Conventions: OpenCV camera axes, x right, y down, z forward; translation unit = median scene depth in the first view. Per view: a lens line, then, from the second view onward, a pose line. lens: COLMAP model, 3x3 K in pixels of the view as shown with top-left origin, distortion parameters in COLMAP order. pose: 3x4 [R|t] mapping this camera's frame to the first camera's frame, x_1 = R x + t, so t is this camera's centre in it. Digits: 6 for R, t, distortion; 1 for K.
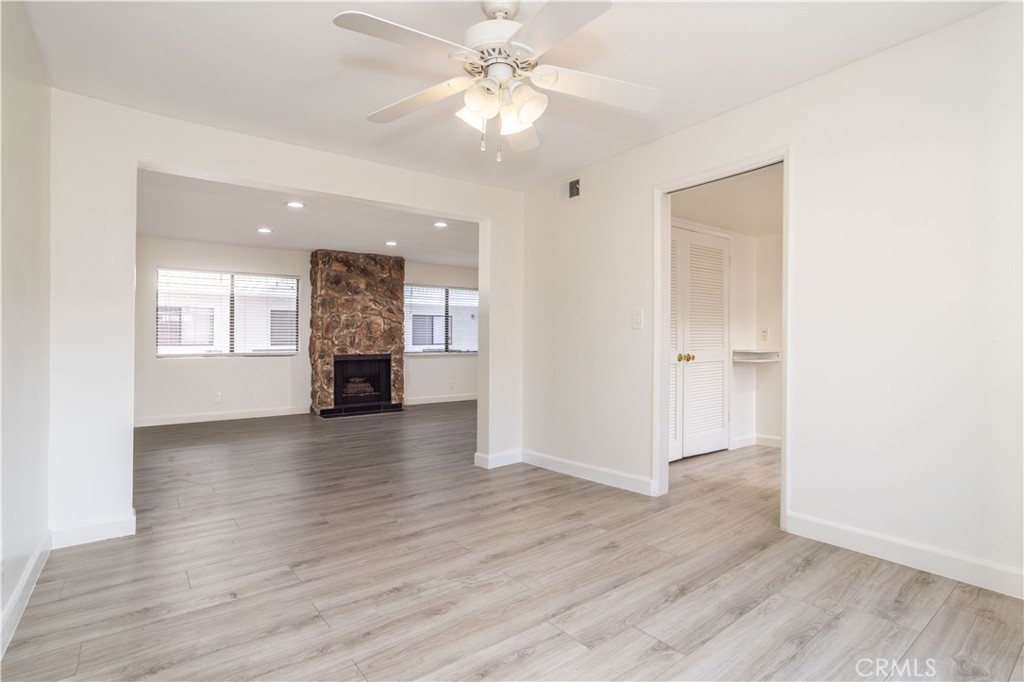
lens RADIAL K [[508.0, 0, 512.4], [0, 508.0, 338.3], [0, 0, 1]] dist [-0.061645, 0.035390]
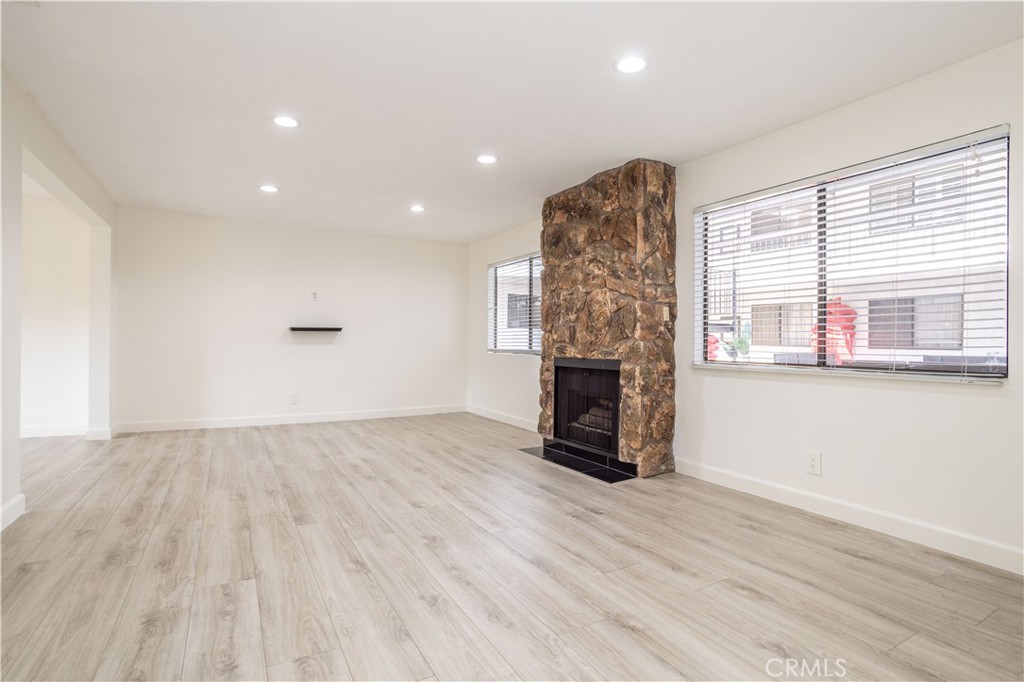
lens RADIAL K [[508.0, 0, 512.4], [0, 508.0, 338.3], [0, 0, 1]] dist [-0.061645, 0.035390]
pose [[-0.130941, -0.006211, -0.991371, 0.280988], [-0.008350, 0.999952, -0.005162, 0.012952], [0.991355, 0.007602, -0.130987, 0.995954]]
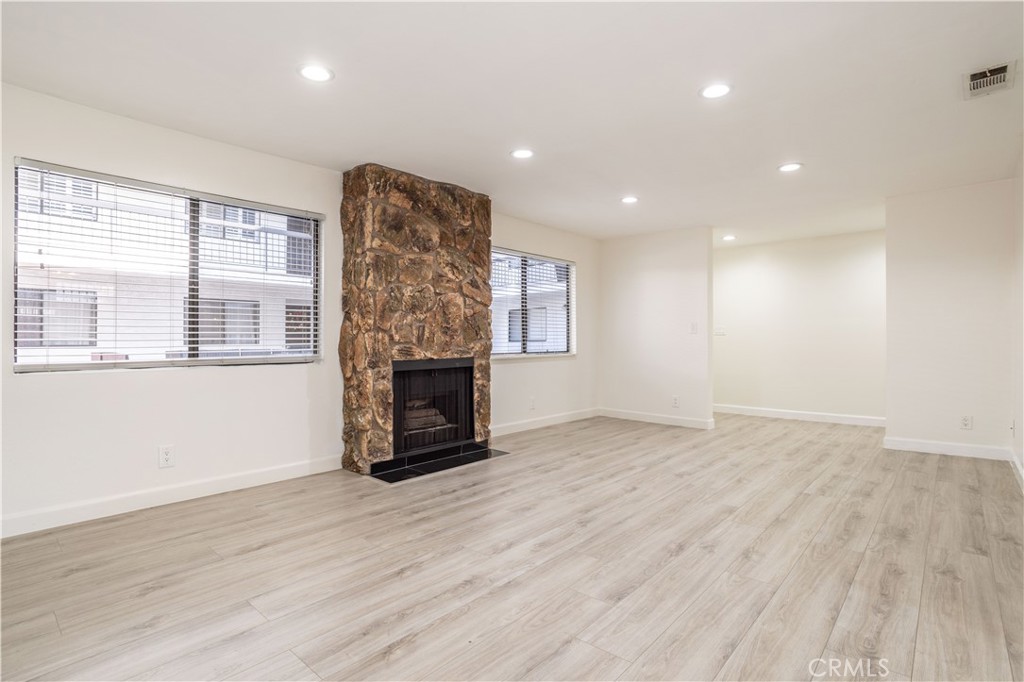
lens RADIAL K [[508.0, 0, 512.4], [0, 508.0, 338.3], [0, 0, 1]] dist [-0.061645, 0.035390]
pose [[0.981620, -0.003509, 0.190812, -0.320105], [0.003857, 0.999992, -0.001455, 0.009875], [-0.190805, 0.002165, 0.981626, 0.426927]]
